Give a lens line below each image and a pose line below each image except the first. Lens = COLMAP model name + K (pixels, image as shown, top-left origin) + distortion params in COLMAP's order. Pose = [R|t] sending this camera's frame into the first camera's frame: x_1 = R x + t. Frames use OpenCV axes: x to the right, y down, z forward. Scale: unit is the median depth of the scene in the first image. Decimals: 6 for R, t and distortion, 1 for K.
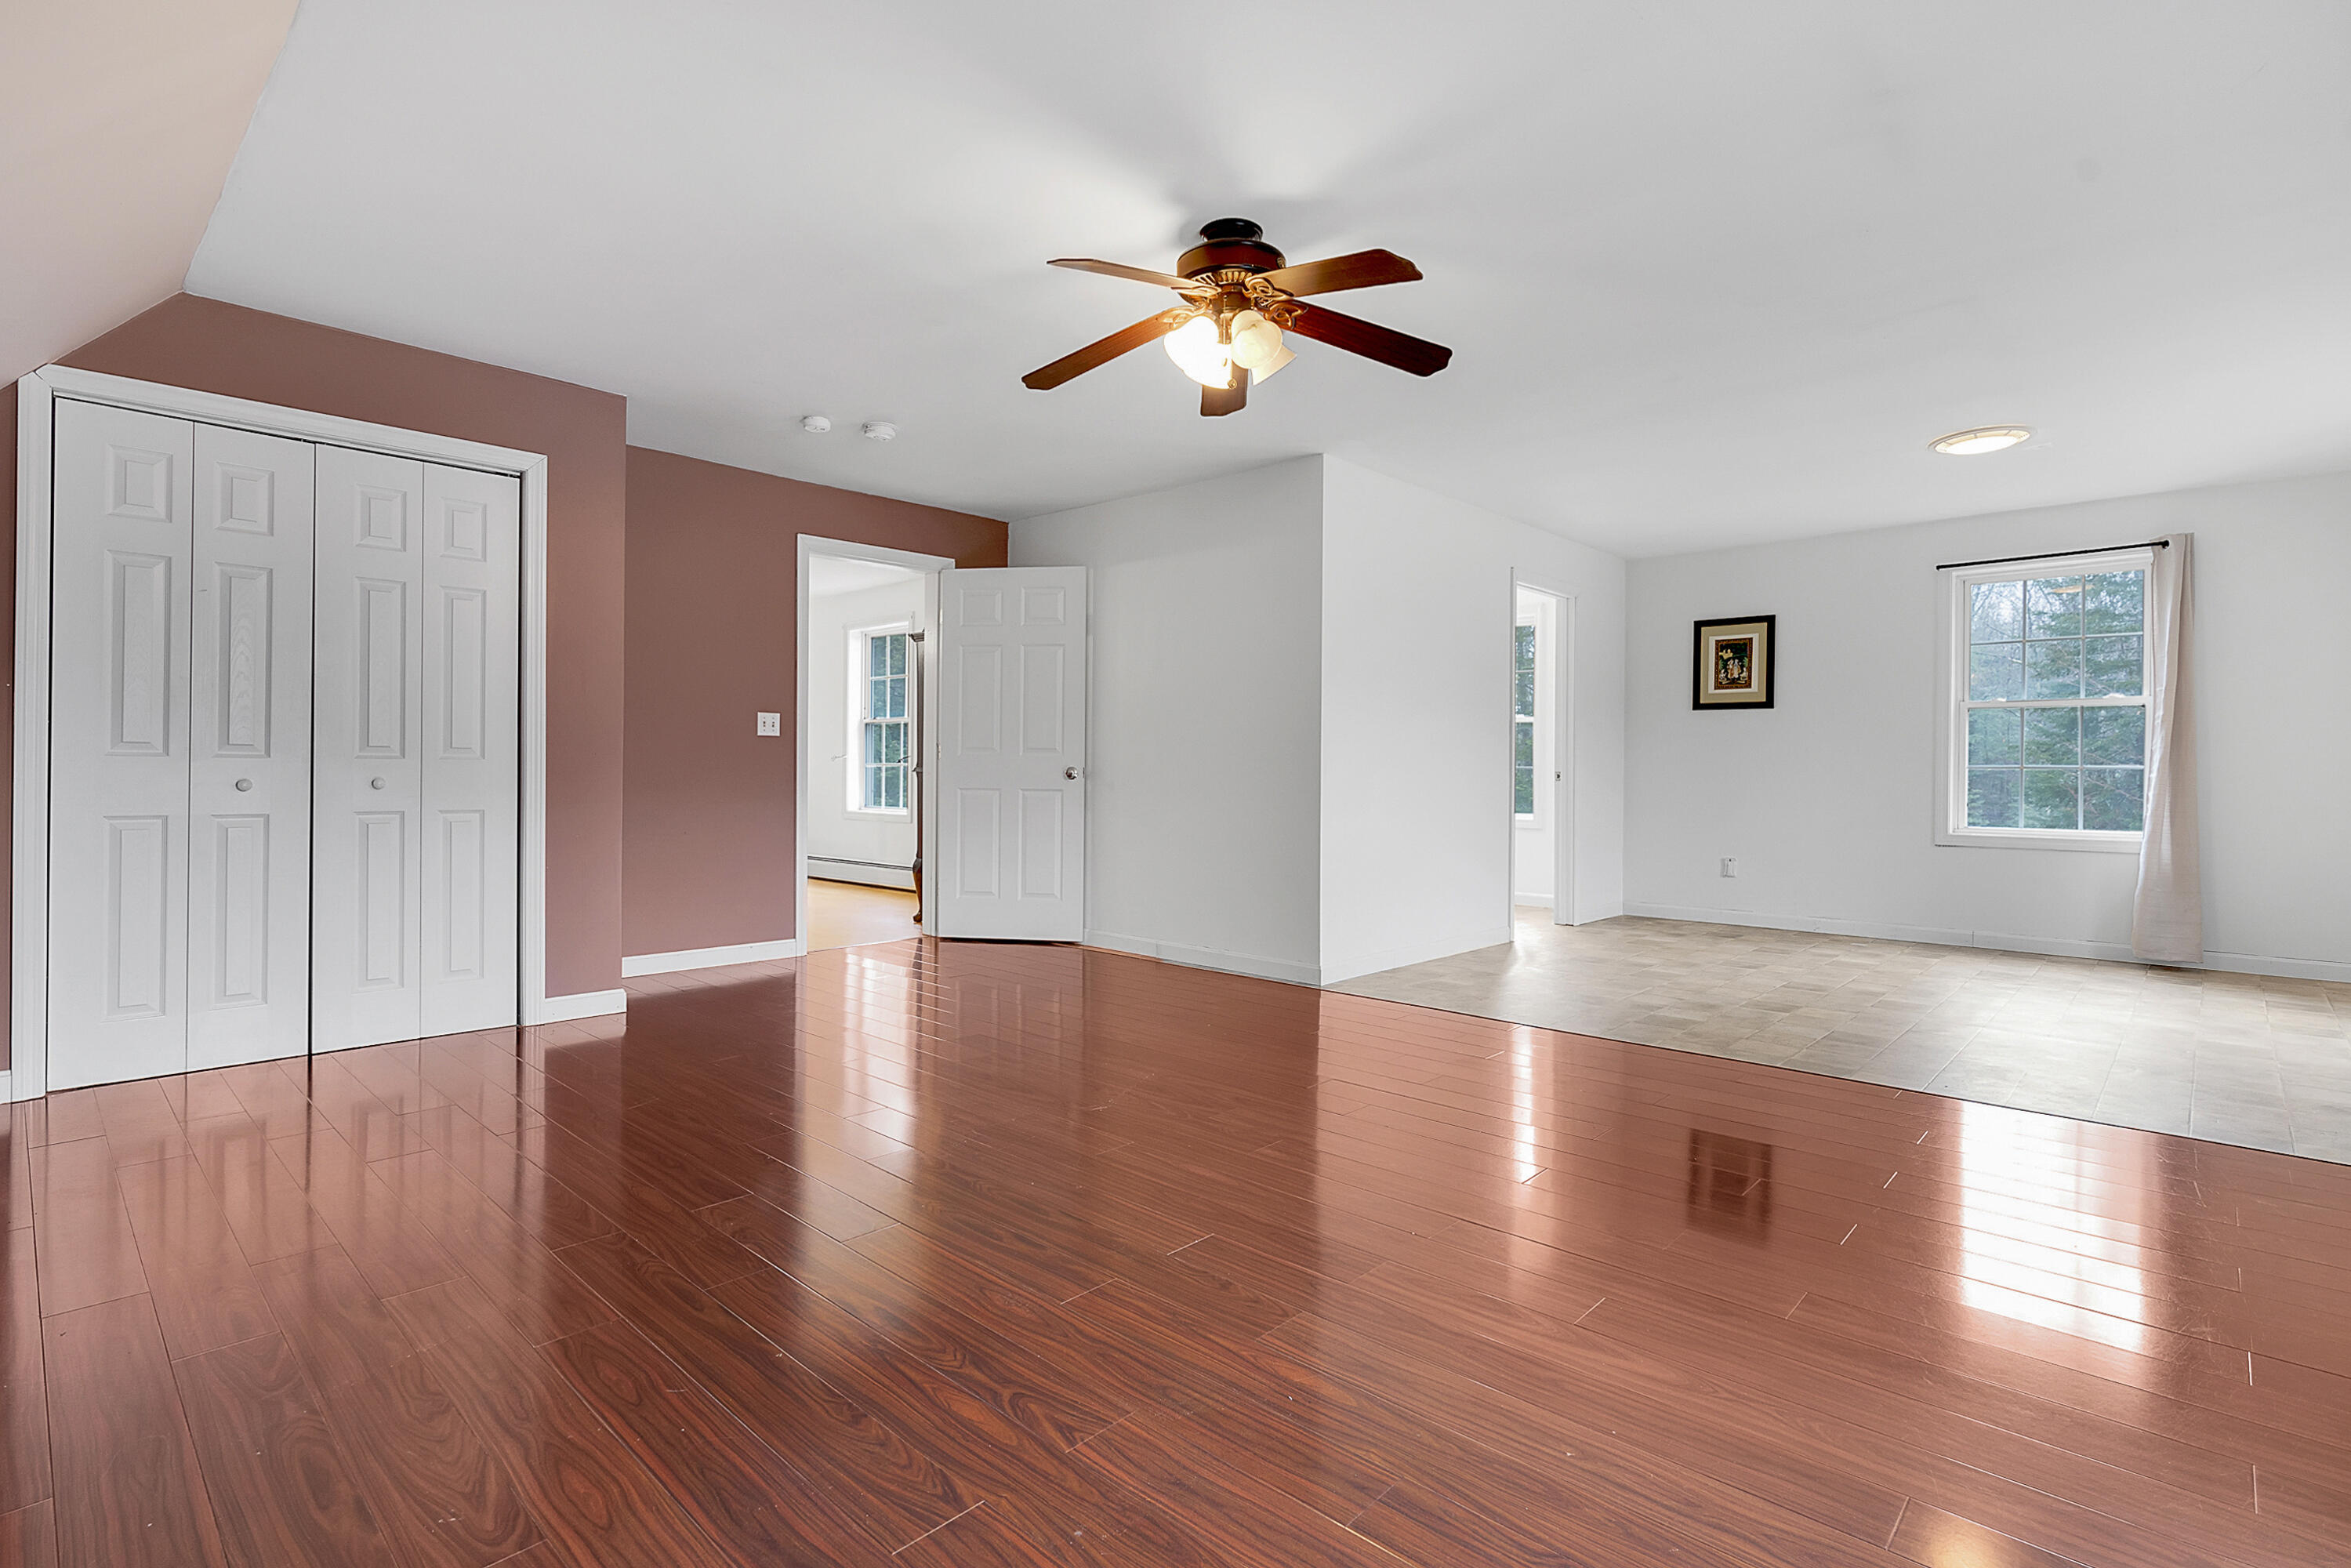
lens RADIAL K [[1083.9, 0, 1191.2], [0, 1083.9, 780.7], [0, 0, 1]] dist [0.002100, -0.000076]
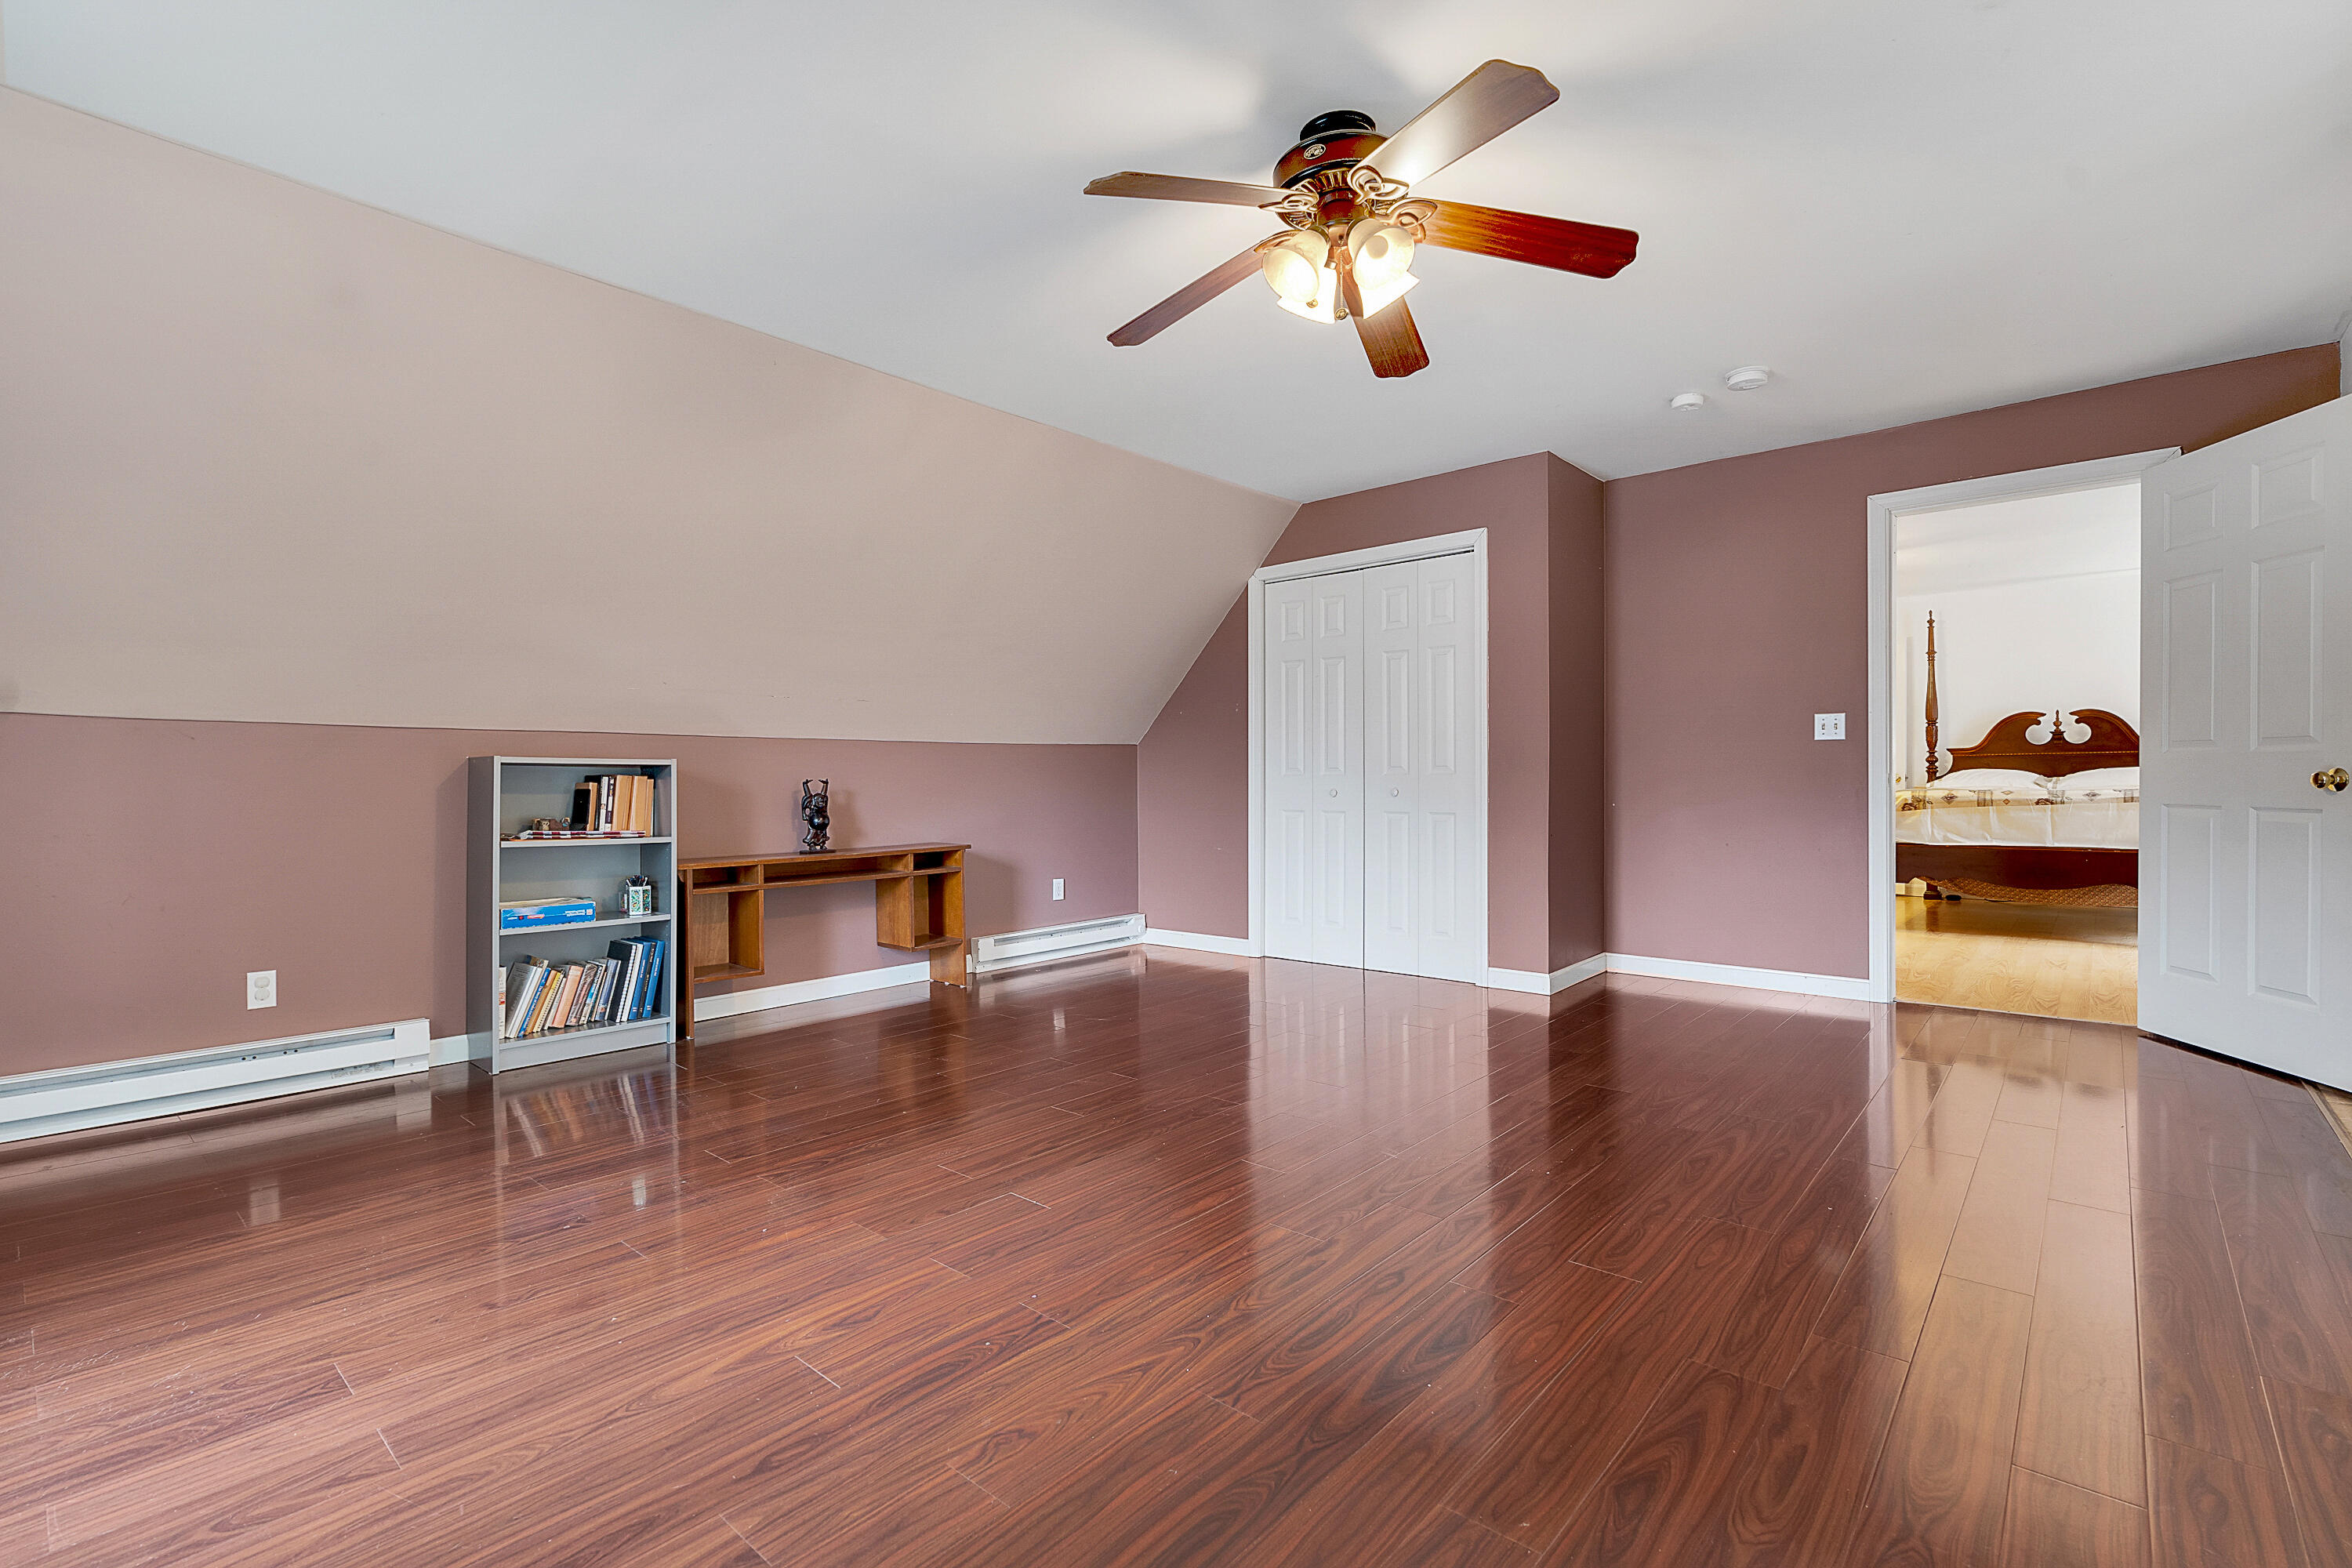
lens RADIAL K [[1084.3, 0, 1190.8], [0, 1084.3, 775.1], [0, 0, 1]] dist [0.002100, -0.000076]
pose [[0.040017, -0.010781, -0.999141, 0.797091], [-0.003515, 0.999934, -0.010930, -0.002486], [0.999193, 0.003950, 0.039977, 0.782812]]
